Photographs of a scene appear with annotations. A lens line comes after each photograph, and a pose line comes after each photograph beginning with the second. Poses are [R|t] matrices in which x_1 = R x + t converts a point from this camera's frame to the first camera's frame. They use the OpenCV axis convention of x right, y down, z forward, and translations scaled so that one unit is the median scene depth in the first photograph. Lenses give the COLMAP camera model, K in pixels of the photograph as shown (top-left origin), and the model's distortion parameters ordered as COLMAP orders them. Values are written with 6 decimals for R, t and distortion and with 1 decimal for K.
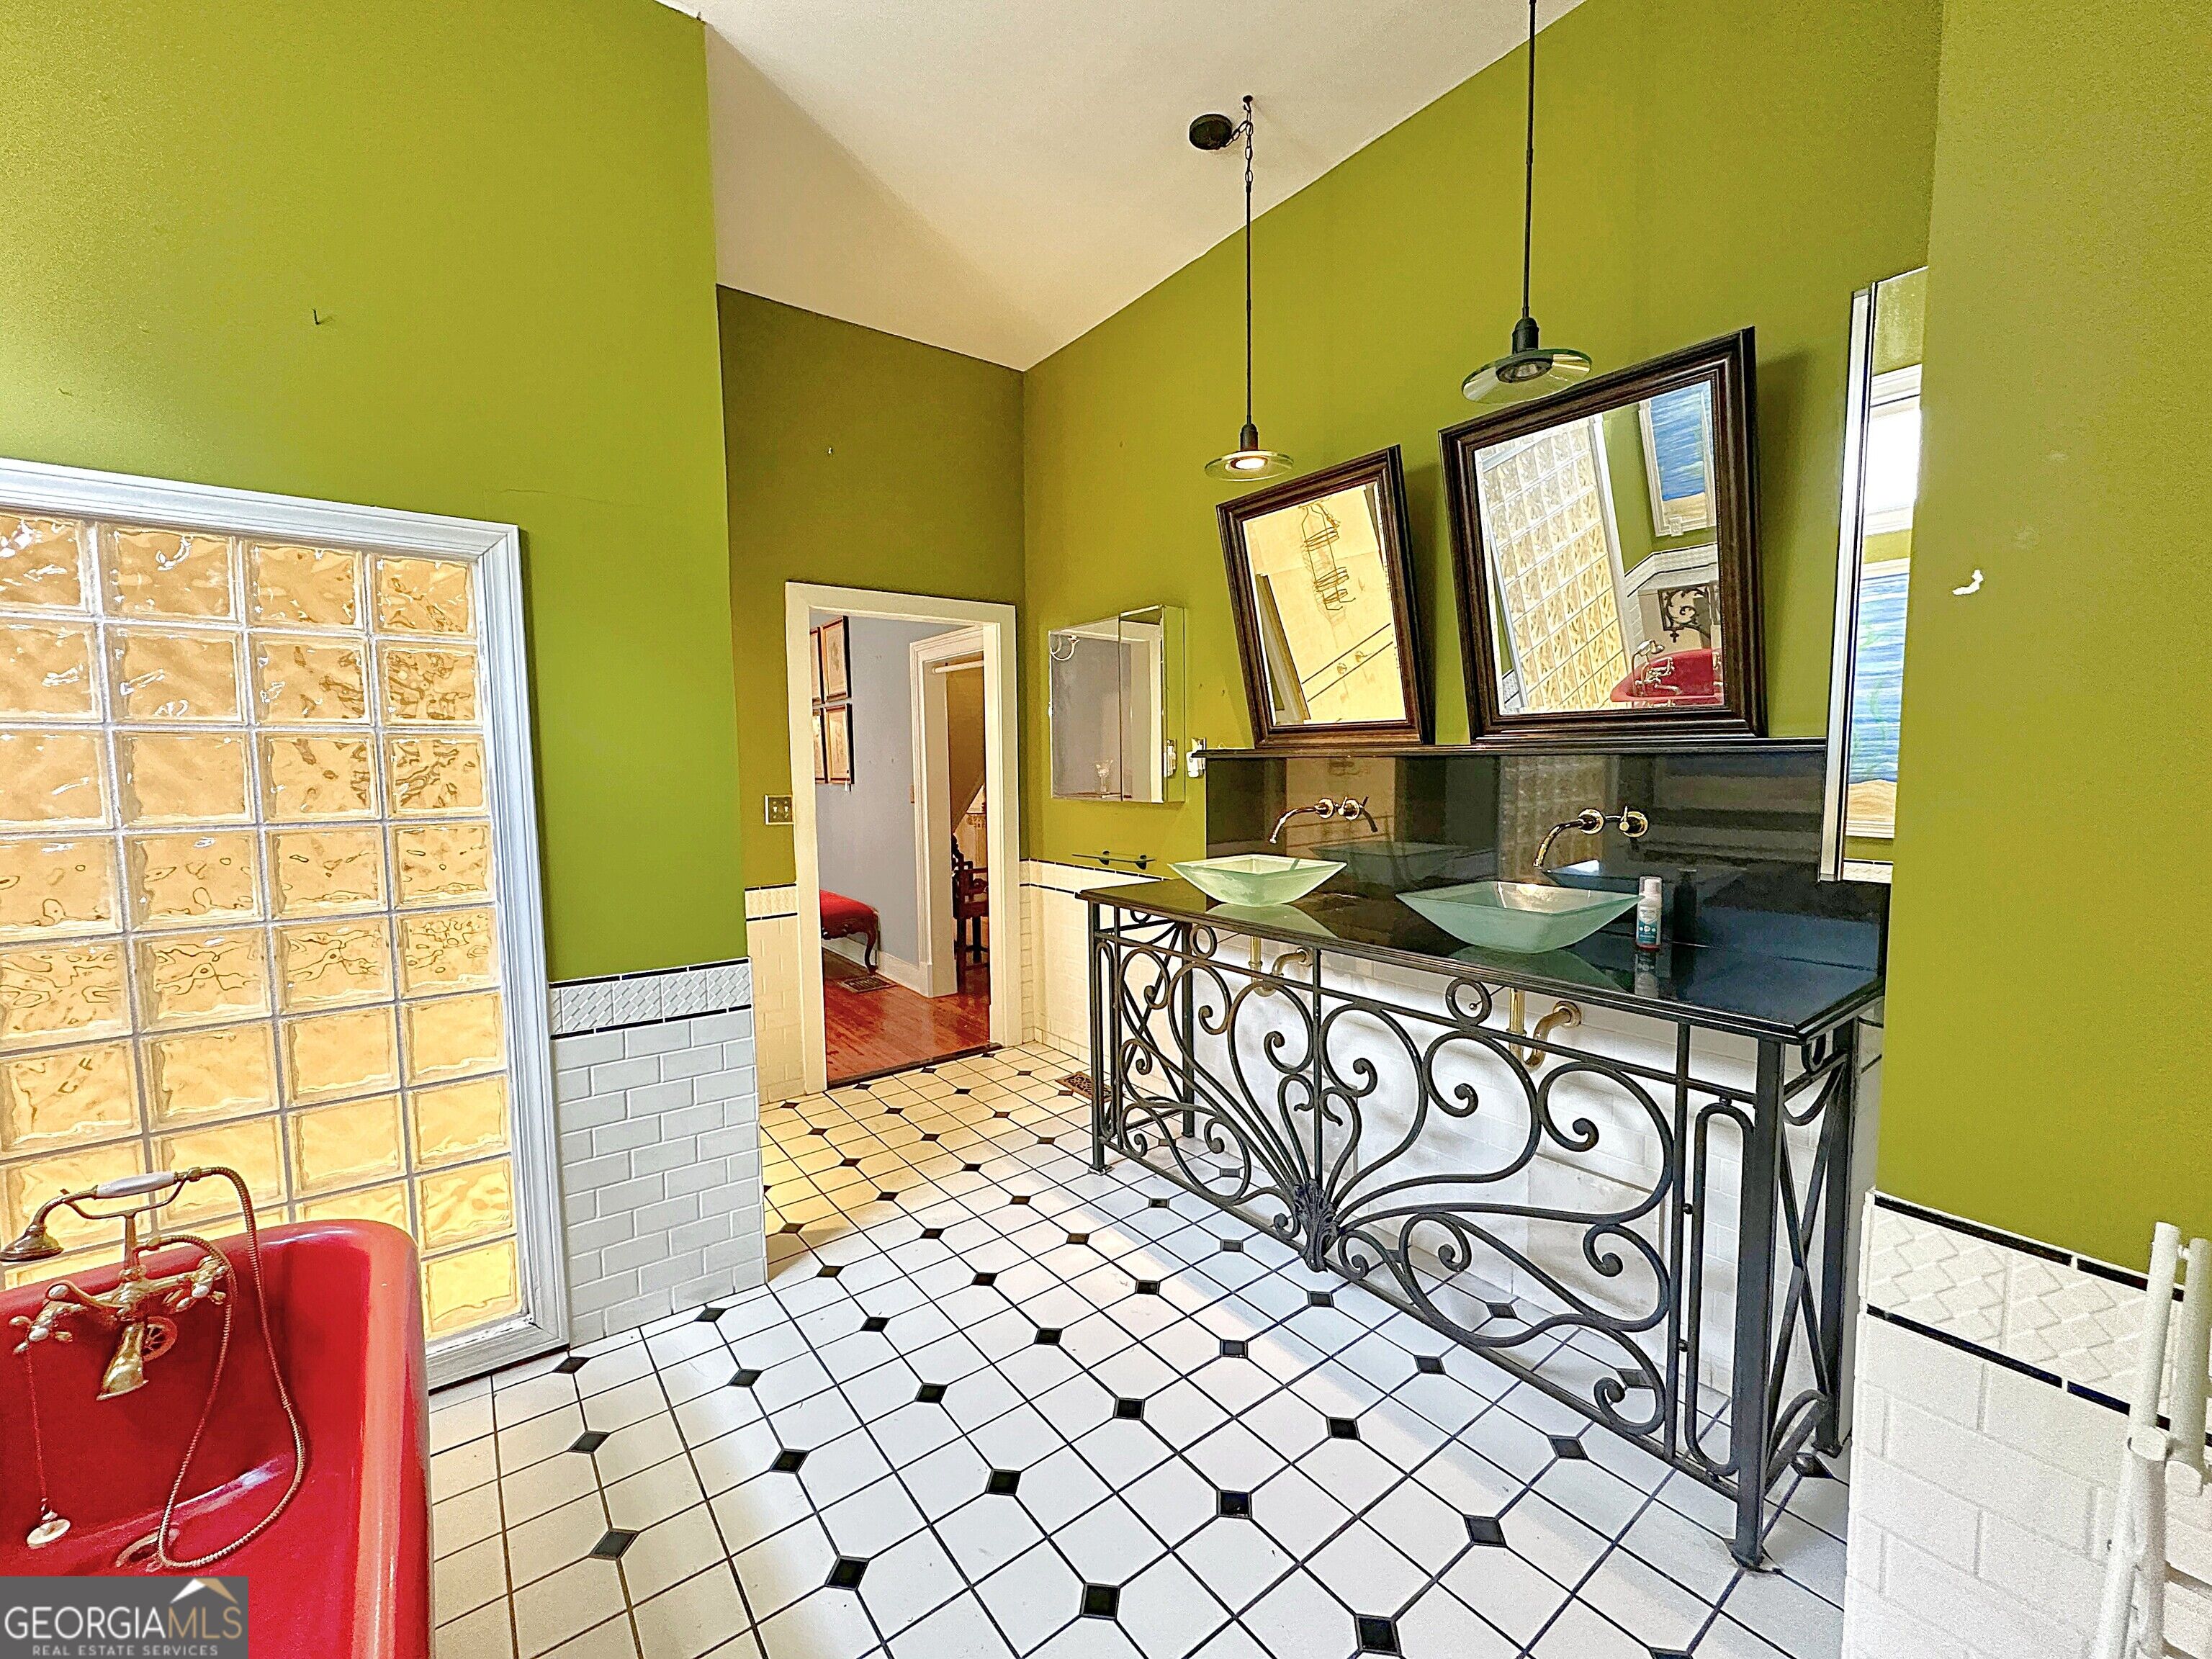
lens RADIAL K [[887.7, 0, 1104.5], [0, 887.7, 825.0], [0, 0, 1]] dist [-0.003466, 0.000239]
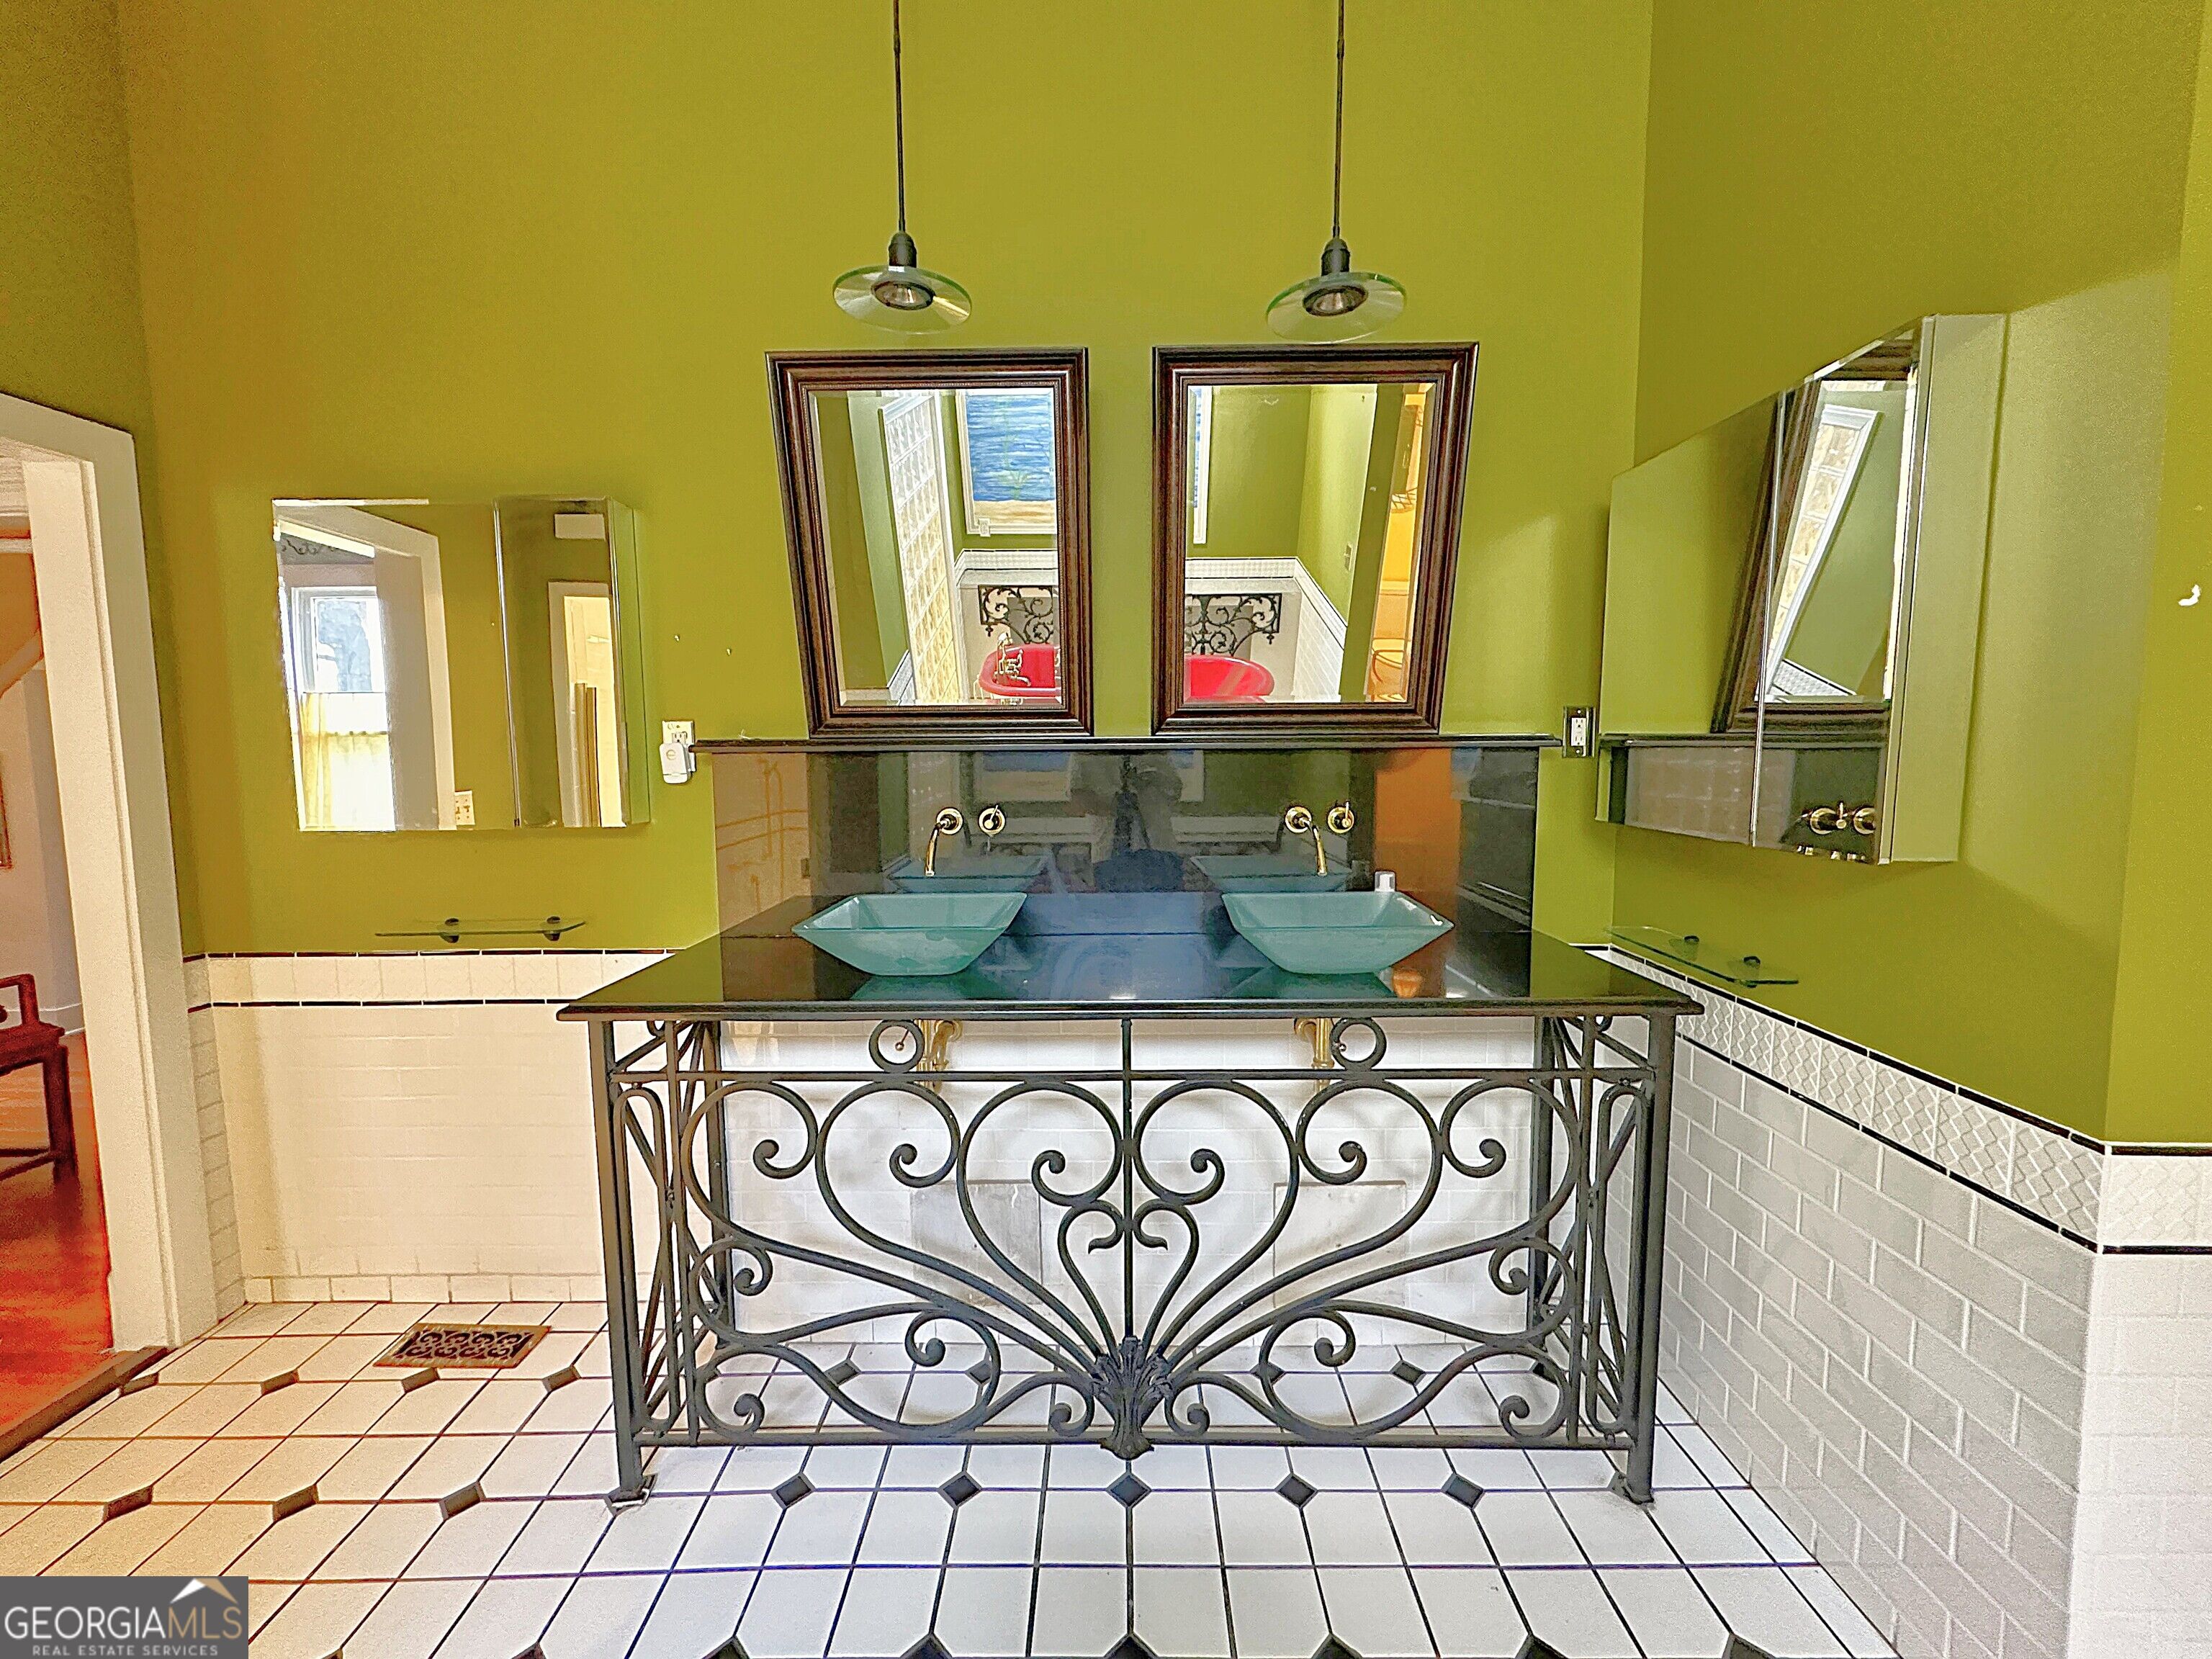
lens RADIAL K [[988.1, 0, 1081.8], [0, 988.1, 834.4], [0, 0, 1]] dist [-0.038950, 0.029368]
pose [[0.621199, -0.060460, 0.781317, -0.353007], [0.061987, 0.997686, 0.027919, -0.029816], [-0.781197, 0.031088, 0.623510, 0.476119]]
